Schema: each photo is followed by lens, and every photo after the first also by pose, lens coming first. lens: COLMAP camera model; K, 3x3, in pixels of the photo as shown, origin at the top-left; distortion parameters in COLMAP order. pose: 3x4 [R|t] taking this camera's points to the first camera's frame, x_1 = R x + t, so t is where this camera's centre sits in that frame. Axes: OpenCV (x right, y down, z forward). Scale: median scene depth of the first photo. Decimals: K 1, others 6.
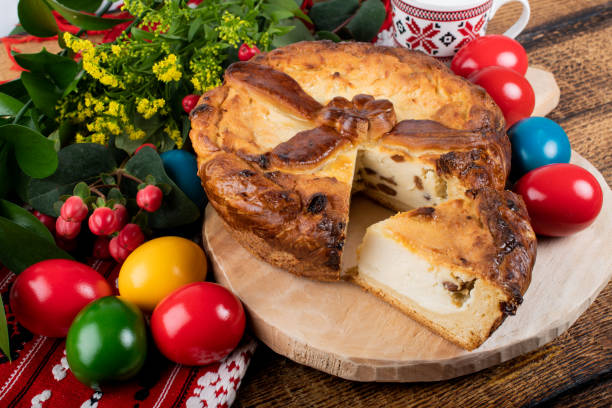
lens RADIAL K [[1071.5, 0, 306.0], [0, 1071.5, 204.0], [0, 0, 1]] dist [-0.006752, 0.060290]
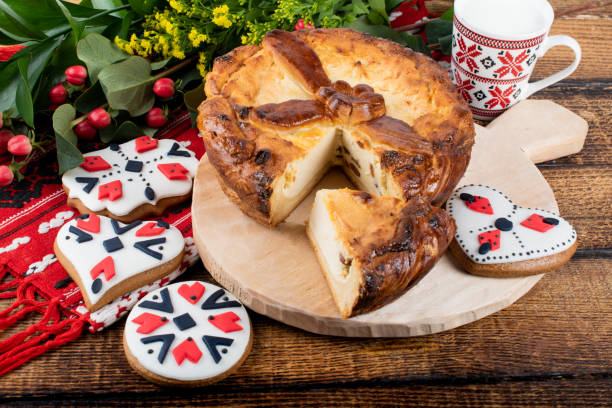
lens RADIAL K [[1064.6, 0, 306.0], [0, 1064.6, 204.0], [0, 0, 1]] dist [0.000194, -0.005319]
pose [[0.921188, 0.302508, -0.244749, 0.333862], [-0.296080, 0.953045, 0.063569, -0.037435], [0.252487, 0.013907, 0.967500, -0.119869]]
